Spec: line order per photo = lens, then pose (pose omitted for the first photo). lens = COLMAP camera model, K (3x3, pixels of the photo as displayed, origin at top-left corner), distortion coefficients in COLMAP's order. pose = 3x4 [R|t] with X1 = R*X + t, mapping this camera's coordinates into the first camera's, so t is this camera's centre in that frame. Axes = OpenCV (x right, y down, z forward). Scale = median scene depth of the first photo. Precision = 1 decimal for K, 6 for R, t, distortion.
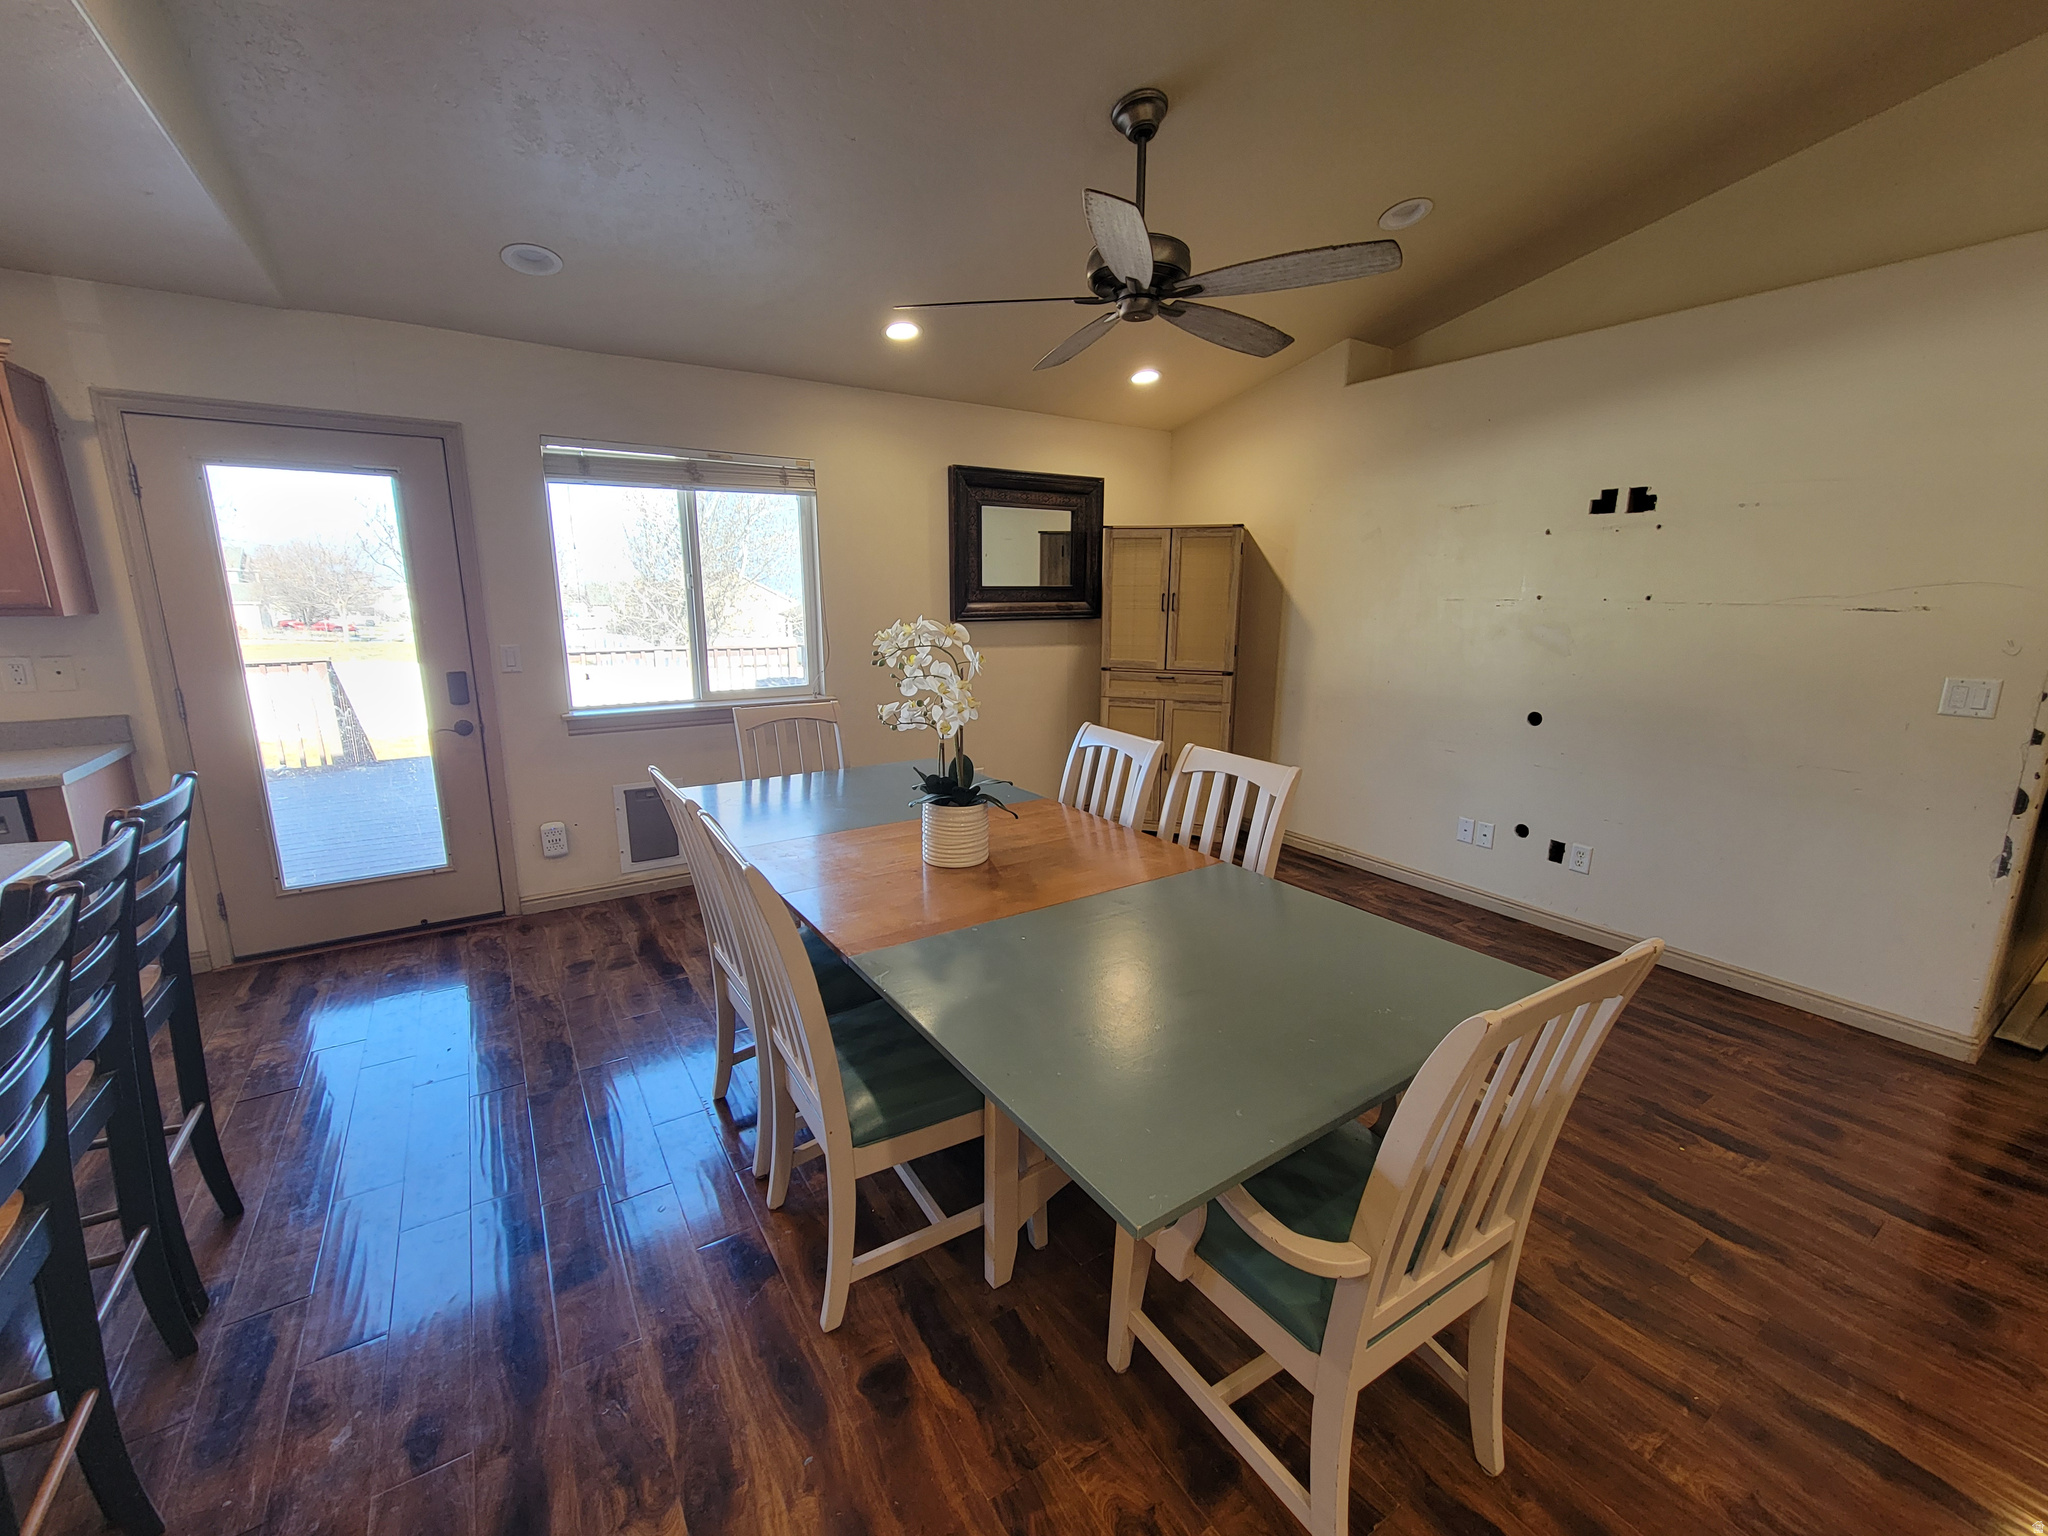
lens RADIAL K [[837.7, 0, 1024.8], [0, 837.7, 767.3], [0, 0, 1]] dist [0.006999, -0.003925]
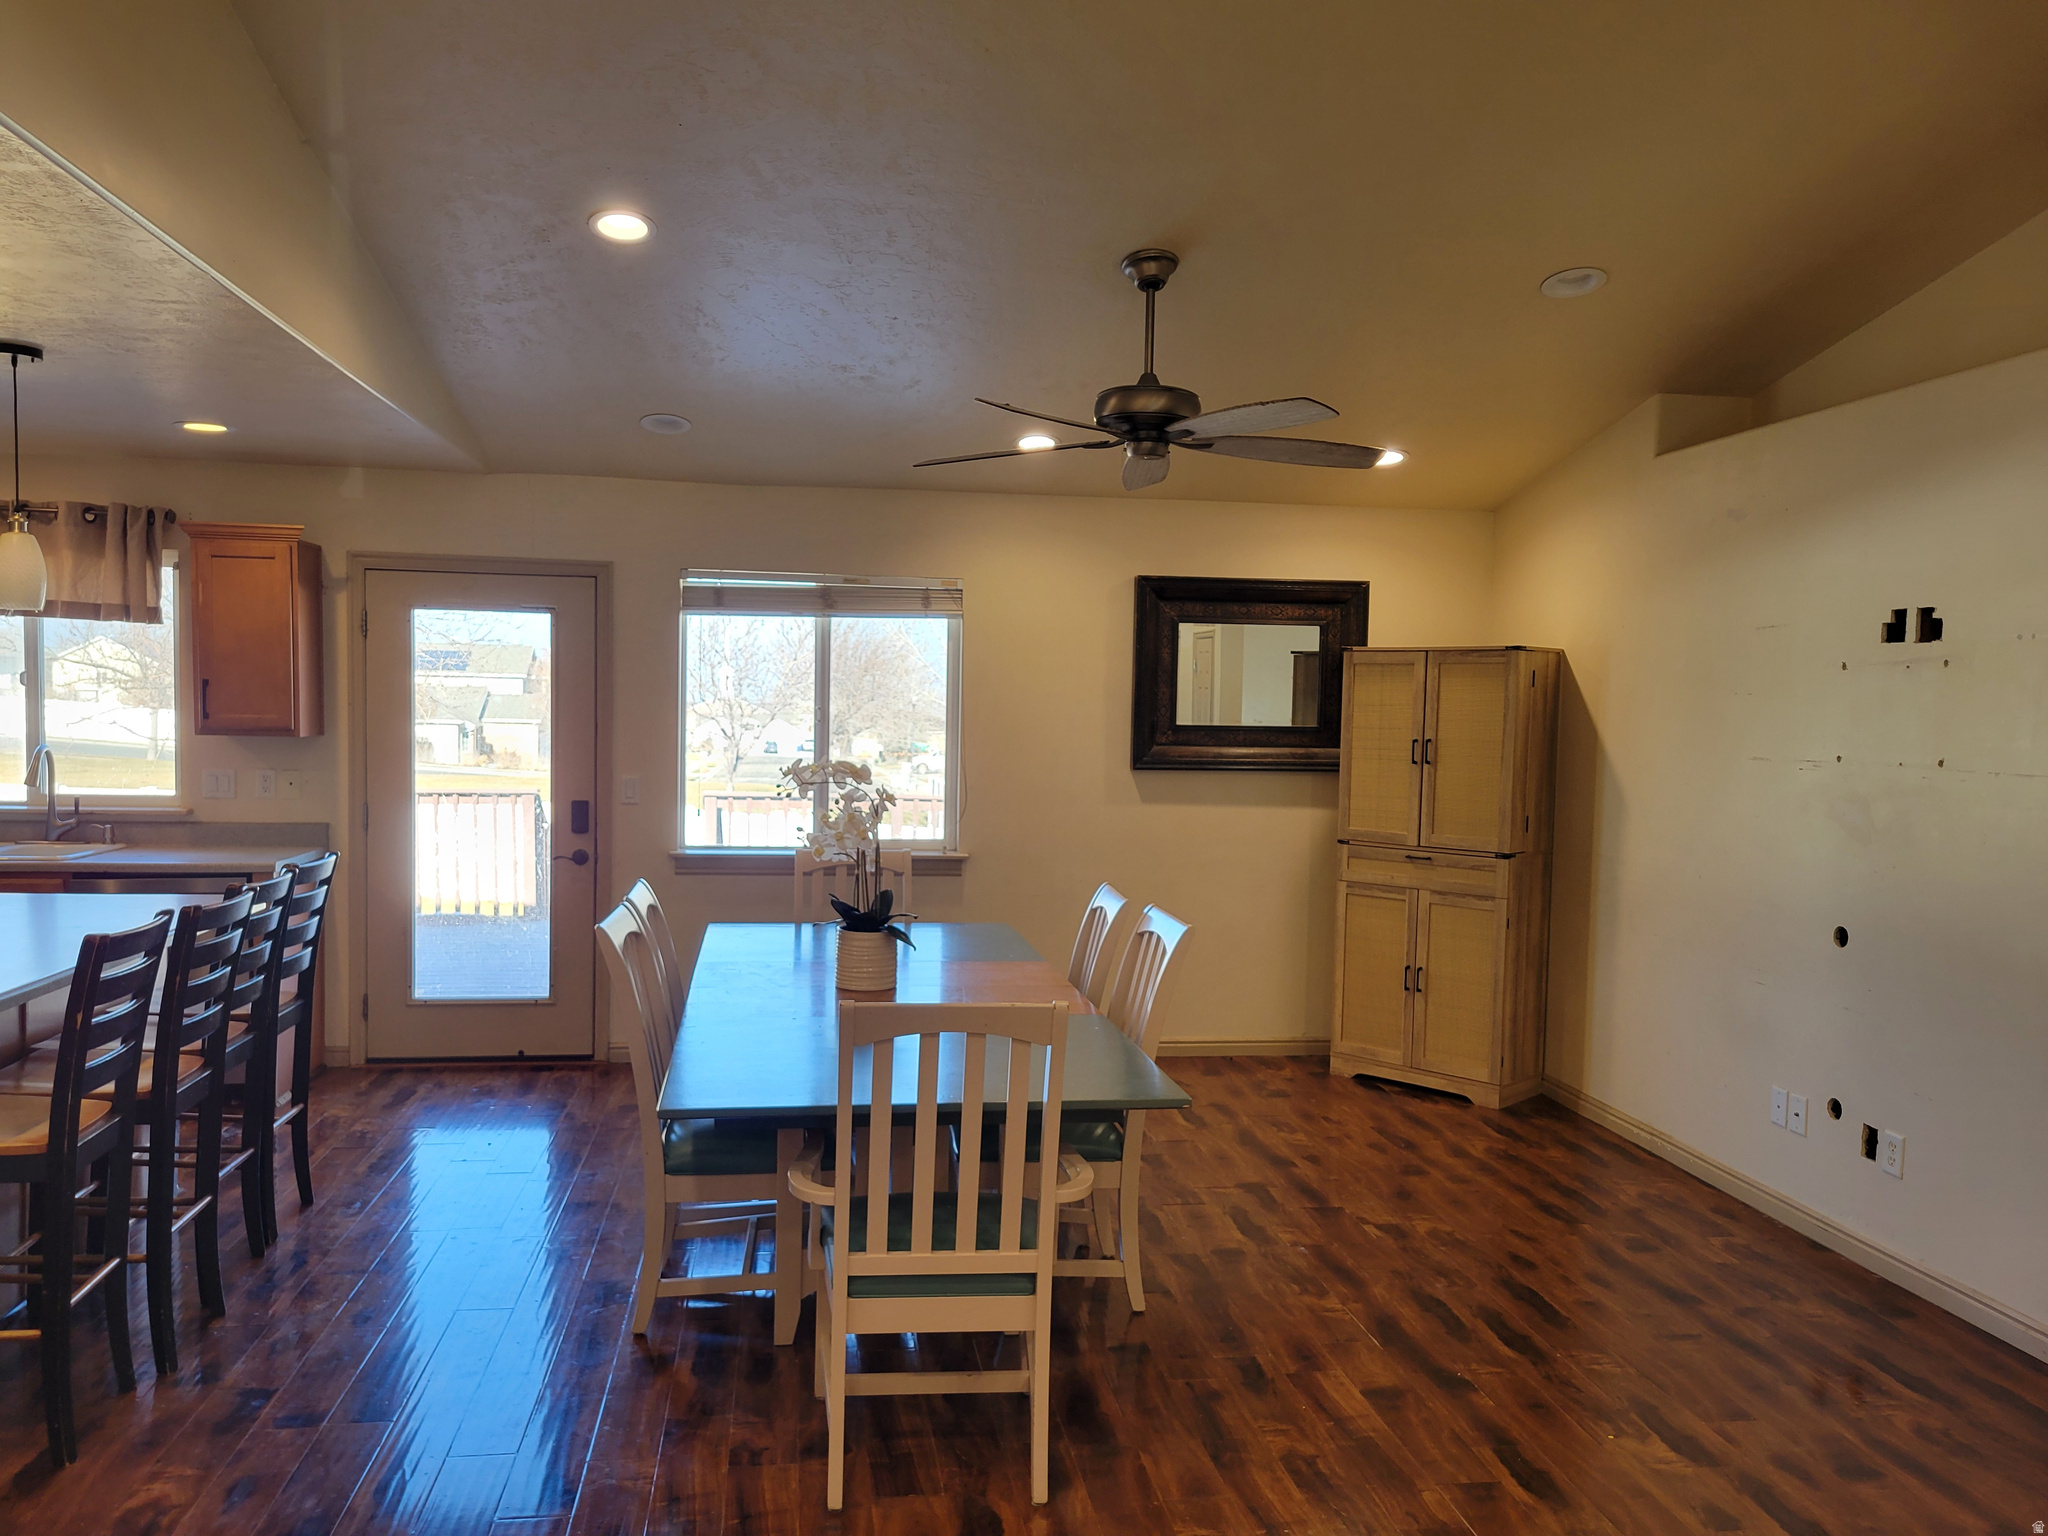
lens RADIAL K [[1535.0, 0, 987.3], [0, 1535.0, 798.4], [0, 0, 1]] dist [0.062664, -0.055260]
pose [[0.900047, 0.040351, -0.433922, 0.529891], [-0.107327, 0.985560, -0.130970, 0.069058], [0.422371, 0.164450, 0.891380, -0.411032]]
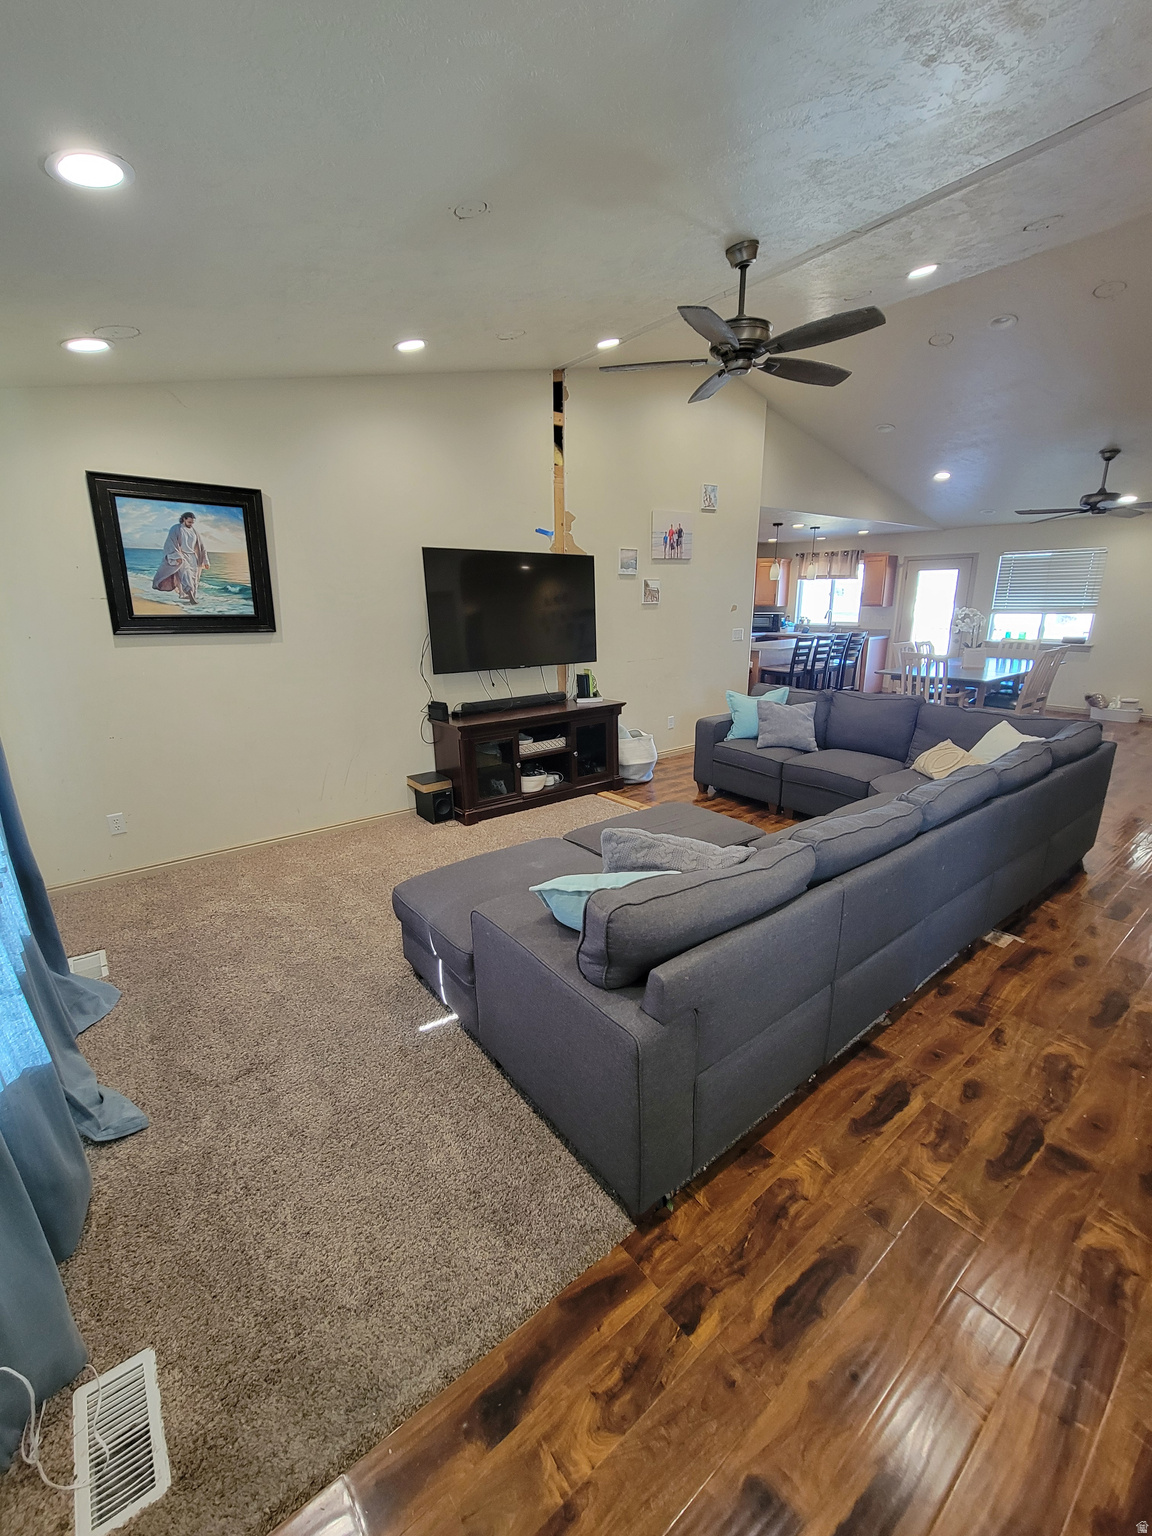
lens RADIAL K [[628.2, 0, 581.9], [0, 628.2, 768.4], [0, 0, 1]] dist [0.006999, -0.003925]
pose [[0.099344, 0.252990, -0.962355, 1.773384], [-0.204580, 0.951671, 0.229062, 0.170287], [0.973796, 0.174123, 0.146299, -0.779717]]
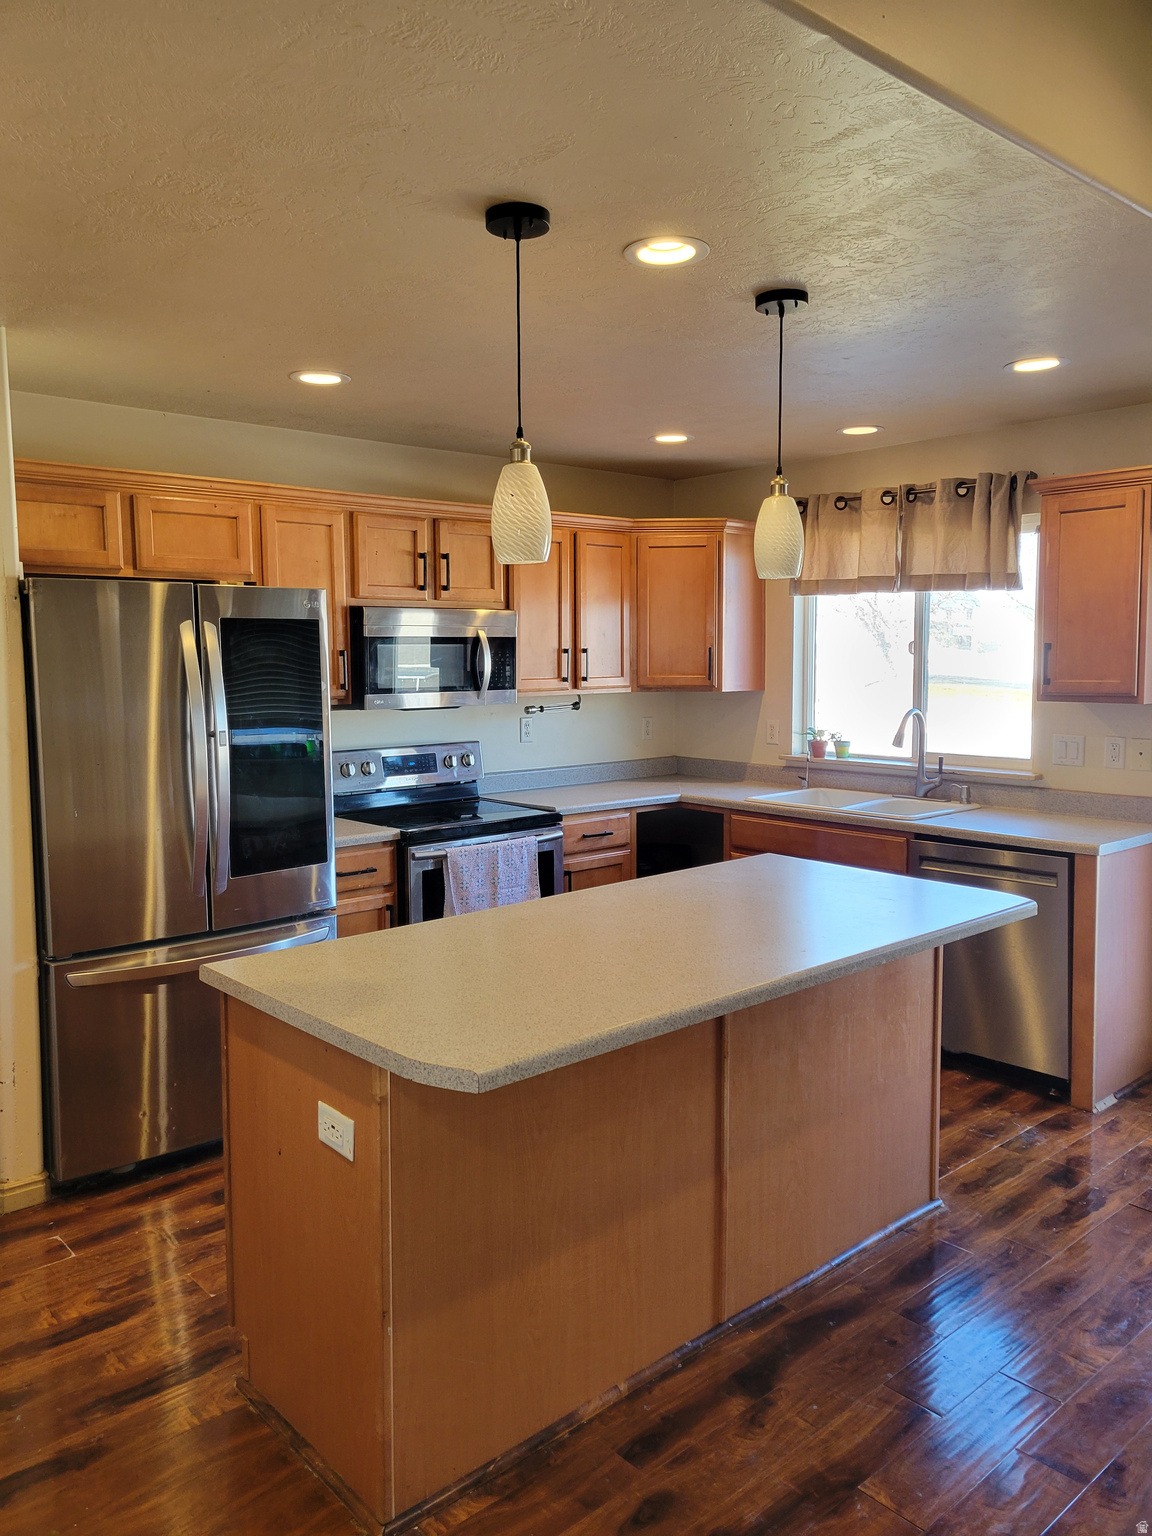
lens RADIAL K [[1151.2, 0, 571.5], [0, 1151.2, 746.4], [0, 0, 1]] dist [0.062664, -0.055260]
pose [[0.150474, 0.077098, -0.985603, 0.170642], [-0.201611, 0.978397, 0.045754, -0.033546], [0.967838, 0.191823, 0.162767, 0.036017]]
